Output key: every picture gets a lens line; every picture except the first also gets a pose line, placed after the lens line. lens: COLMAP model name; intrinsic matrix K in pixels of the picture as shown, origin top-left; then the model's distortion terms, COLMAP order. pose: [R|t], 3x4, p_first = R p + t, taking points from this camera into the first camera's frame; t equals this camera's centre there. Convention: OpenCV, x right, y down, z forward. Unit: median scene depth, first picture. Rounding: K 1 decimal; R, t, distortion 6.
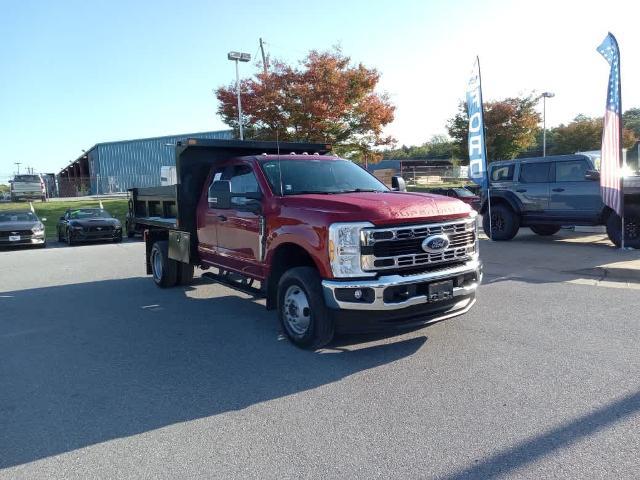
lens RADIAL K [[472.9, 0, 324.6], [0, 472.9, 237.5], [0, 0, 1]] dist [0.013058, -0.010037]
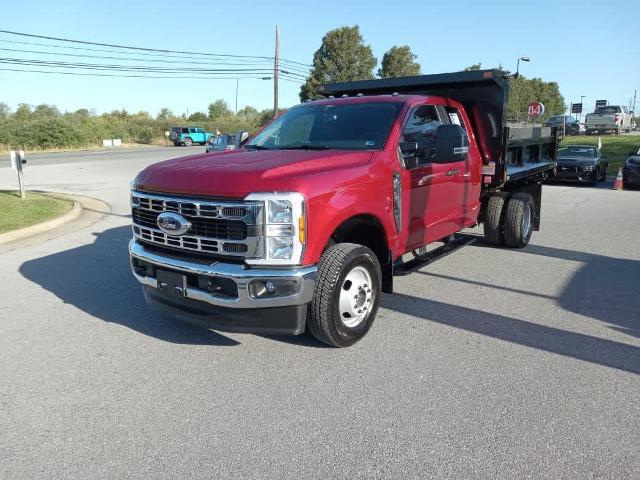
lens RADIAL K [[472.9, 0, 321.5], [0, 472.9, 243.4], [0, 0, 1]] dist [0.013058, -0.010037]
pose [[0.349741, 0.235480, -0.906769, 1.017619], [-0.092227, 0.971848, 0.216809, -0.144459], [0.932296, 0.007802, 0.361613, 0.925410]]
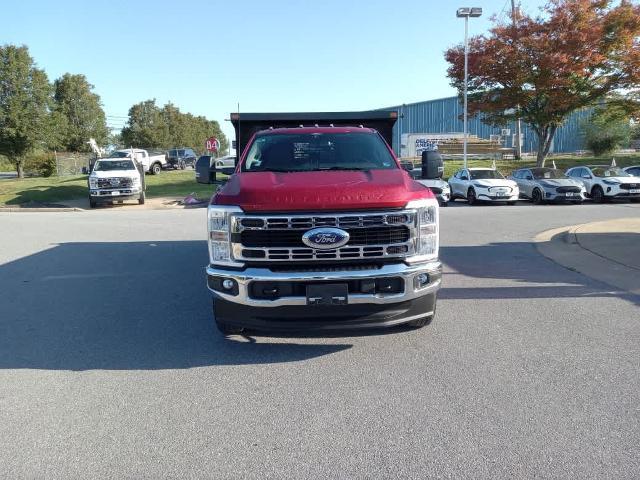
lens RADIAL K [[472.9, 0, 319.0], [0, 472.9, 237.8], [0, 0, 1]] dist [0.013058, -0.010037]
pose [[0.854822, 0.095971, -0.509970, 0.632732], [-0.059441, 0.994390, 0.087497, -0.057253], [0.515506, -0.044481, 0.855731, 0.278969]]
